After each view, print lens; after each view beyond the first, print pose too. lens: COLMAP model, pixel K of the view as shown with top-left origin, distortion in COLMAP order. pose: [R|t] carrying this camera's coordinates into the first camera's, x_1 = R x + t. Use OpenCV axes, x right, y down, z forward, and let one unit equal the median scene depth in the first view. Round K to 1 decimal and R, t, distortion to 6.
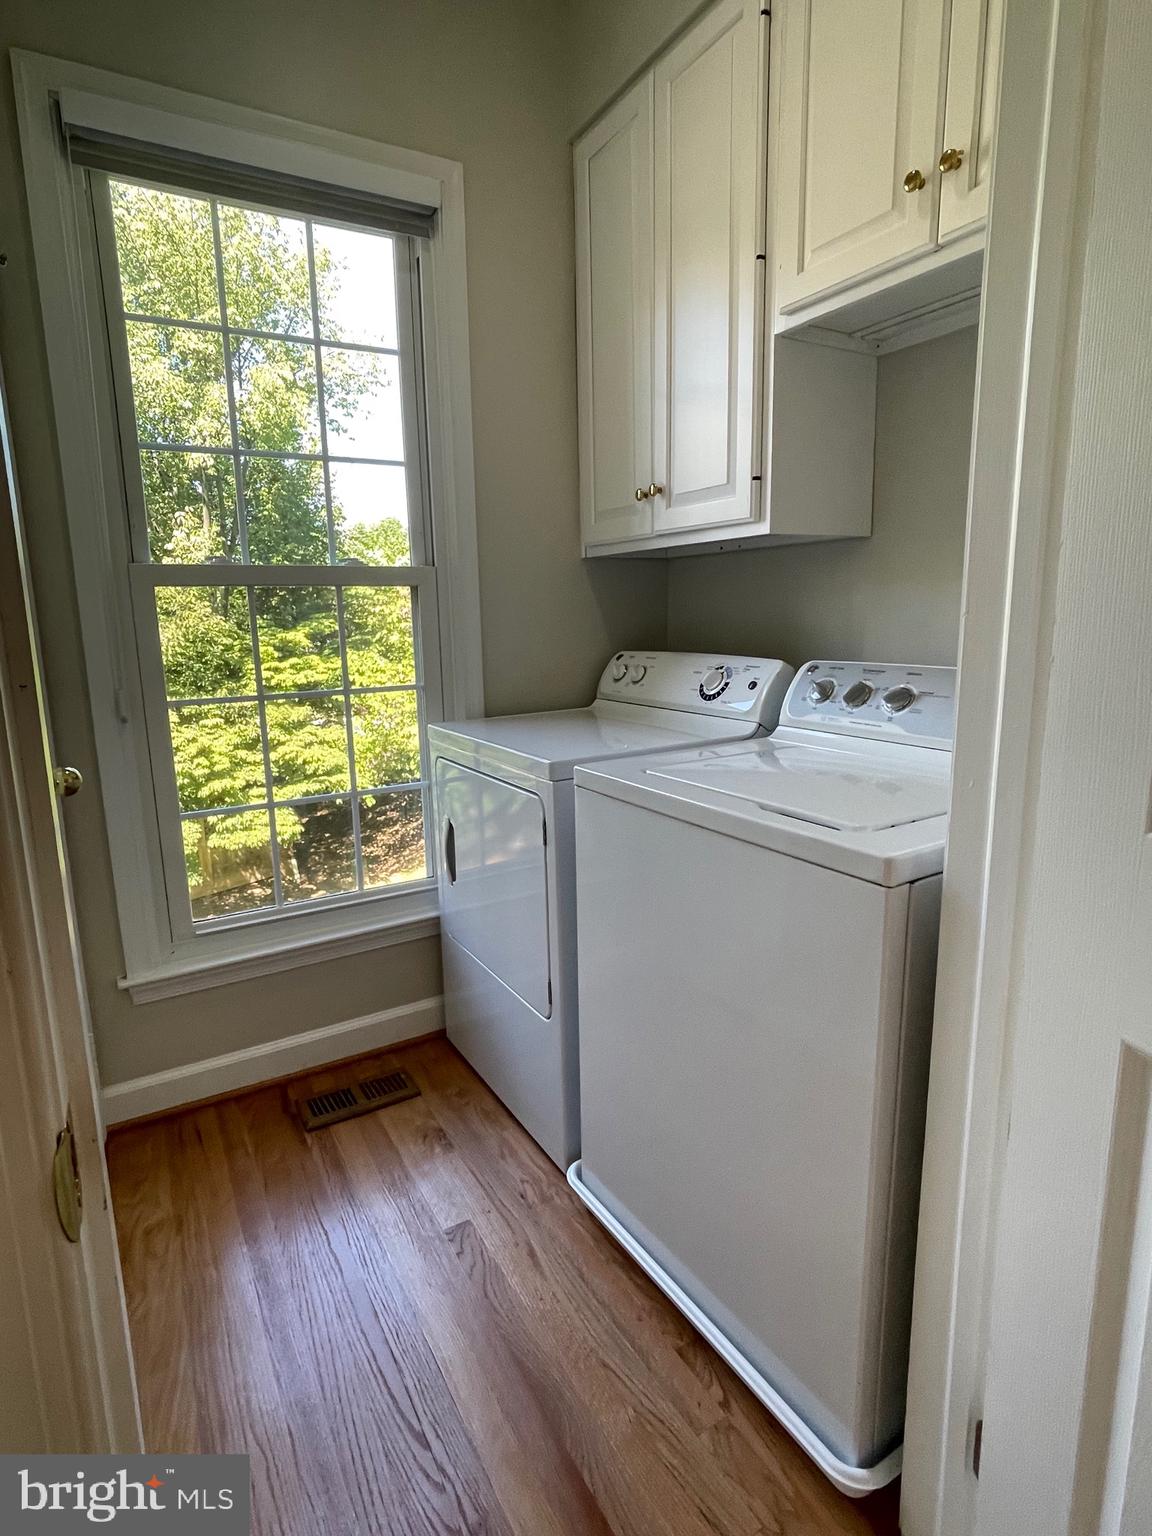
lens RADIAL K [[821.4, 0, 580.2], [0, 821.4, 768.6], [0, 0, 1]] dist [-0.003450, -0.000964]
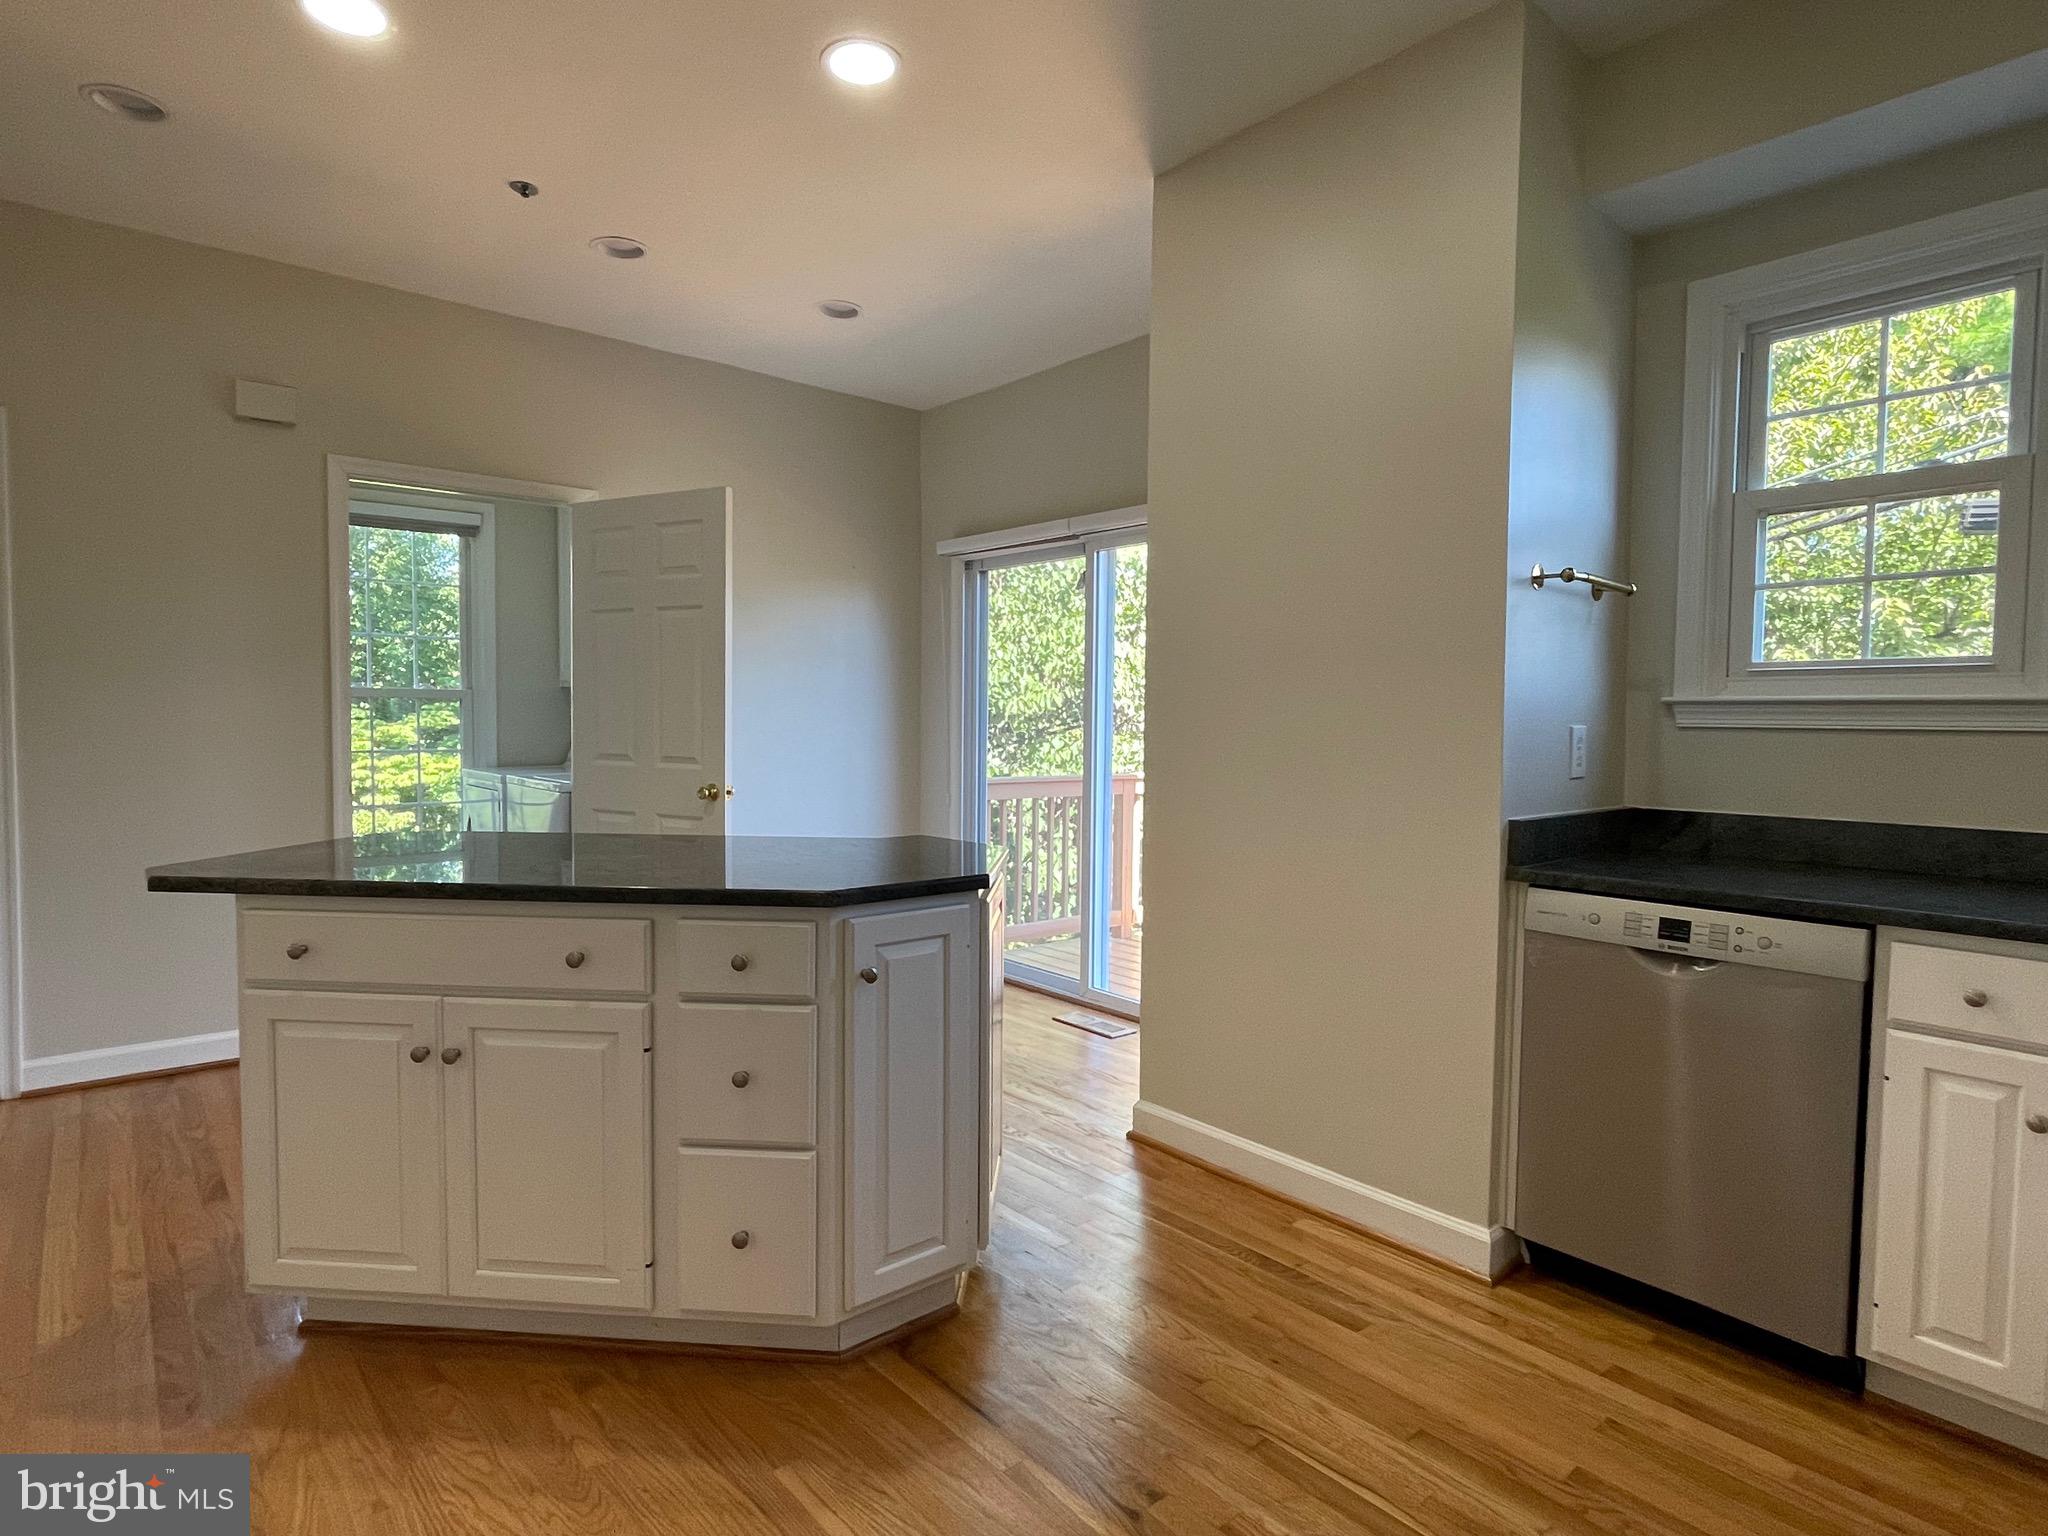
lens RADIAL K [[1095.2, 0, 1018.8], [0, 1095.2, 769.0], [0, 0, 1]] dist [-0.003450, -0.000964]
pose [[0.983124, 0.024915, 0.181236, 0.078989], [0.000788, 0.990097, -0.140384, 0.038582], [-0.182939, 0.138157, 0.973368, -0.217619]]
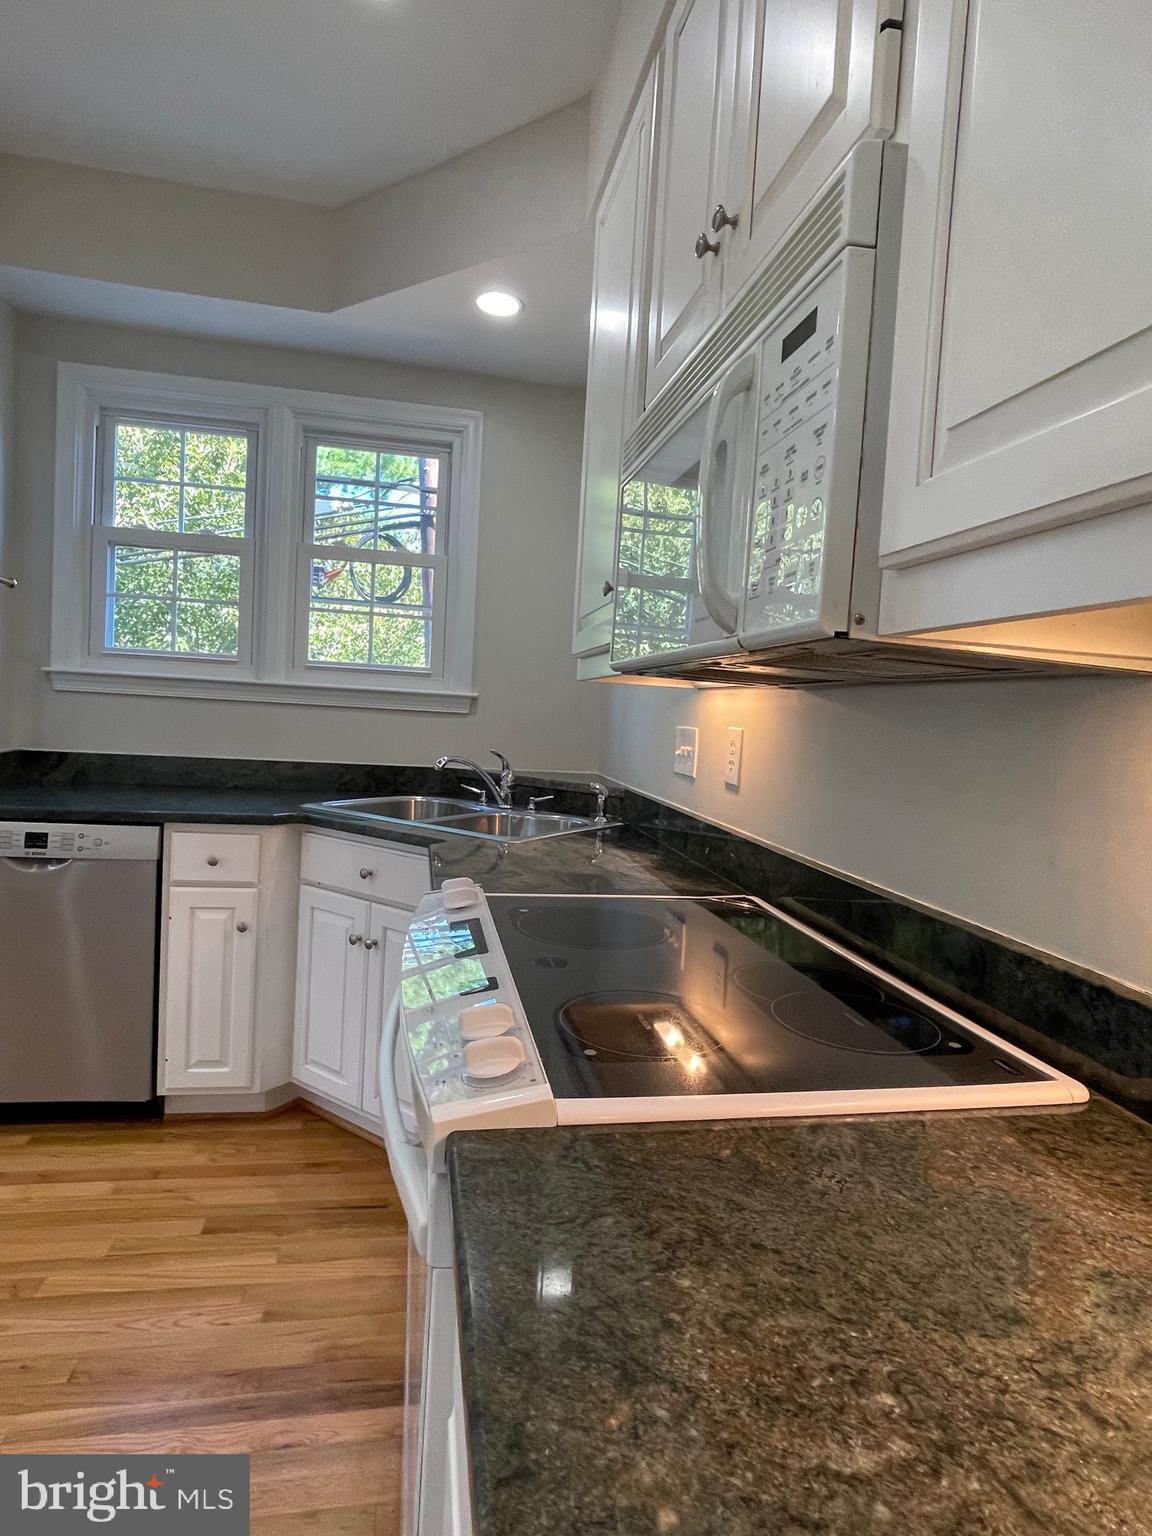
lens RADIAL K [[821.4, 0, 574.4], [0, 821.4, 754.0], [0, 0, 1]] dist [-0.003450, -0.000964]
pose [[0.331262, -0.009488, 0.943491, 0.103396], [0.110880, 0.993412, -0.028940, 0.040661], [-0.937001, 0.114201, 0.330132, -0.292762]]
